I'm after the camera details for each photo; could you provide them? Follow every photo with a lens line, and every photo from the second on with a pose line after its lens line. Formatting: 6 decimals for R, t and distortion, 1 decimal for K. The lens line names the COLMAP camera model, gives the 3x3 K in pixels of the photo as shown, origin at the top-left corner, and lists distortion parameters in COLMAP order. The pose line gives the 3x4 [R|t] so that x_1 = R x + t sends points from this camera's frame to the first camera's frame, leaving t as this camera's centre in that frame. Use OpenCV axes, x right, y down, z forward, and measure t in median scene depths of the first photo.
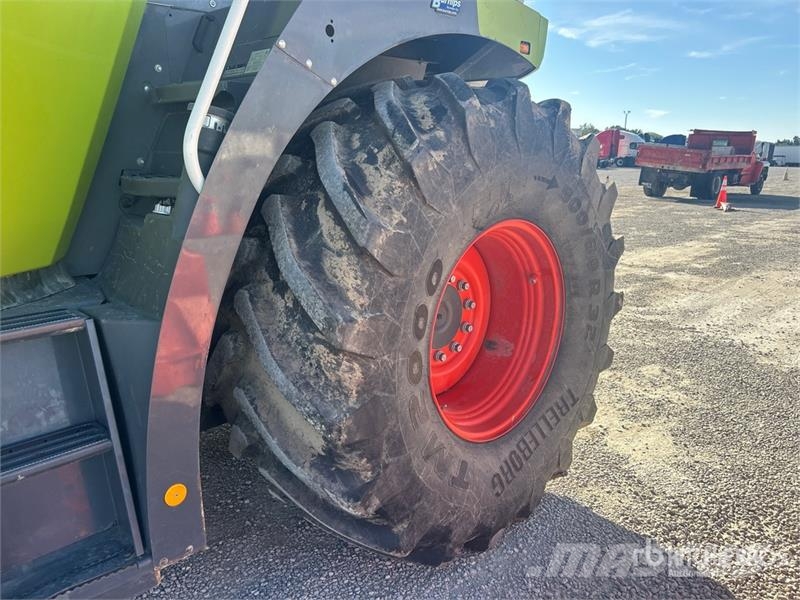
lens RADIAL K [[600.7, 0, 397.1], [0, 600.7, 296.7], [0, 0, 1]] dist [0.113510, -0.238249]
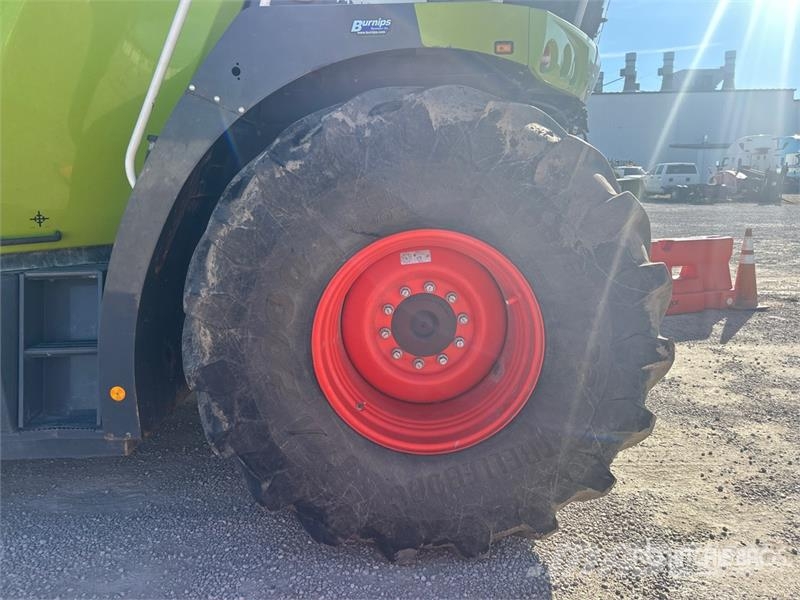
lens RADIAL K [[602.4, 0, 400.0], [0, 602.4, 300.0], [0, 0, 1]] dist [0.056991, -0.053525]
pose [[0.705283, 0.115921, -0.699384, 1.048973], [-0.145368, 0.989225, 0.017368, -0.030393], [0.693862, 0.089419, 0.714535, 0.350690]]
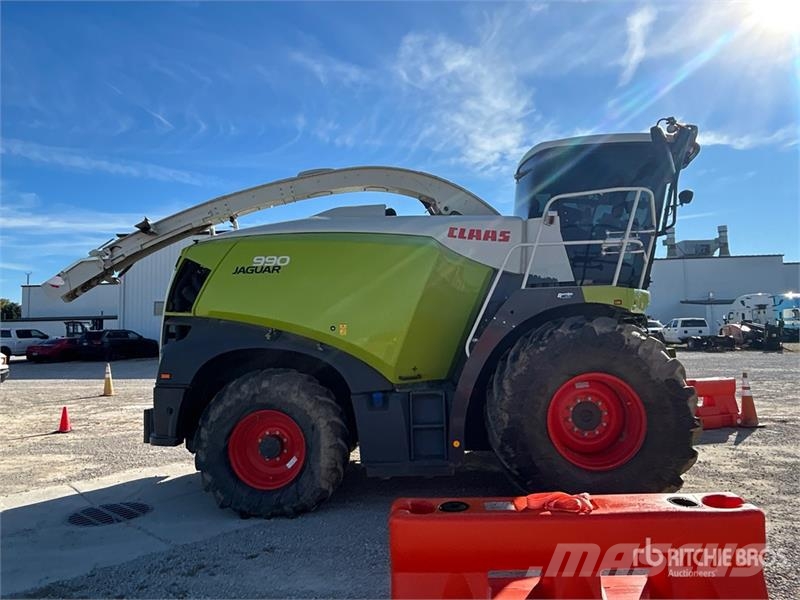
lens RADIAL K [[531.9, 0, 400.0], [0, 531.9, 300.0], [0, 0, 1]] dist [-0.002908, -0.001500]
pose [[0.646242, -0.070493, -0.759870, 1.647698], [-0.151795, 0.963953, -0.218522, 0.219786], [0.747884, 0.256563, 0.612246, -1.213920]]
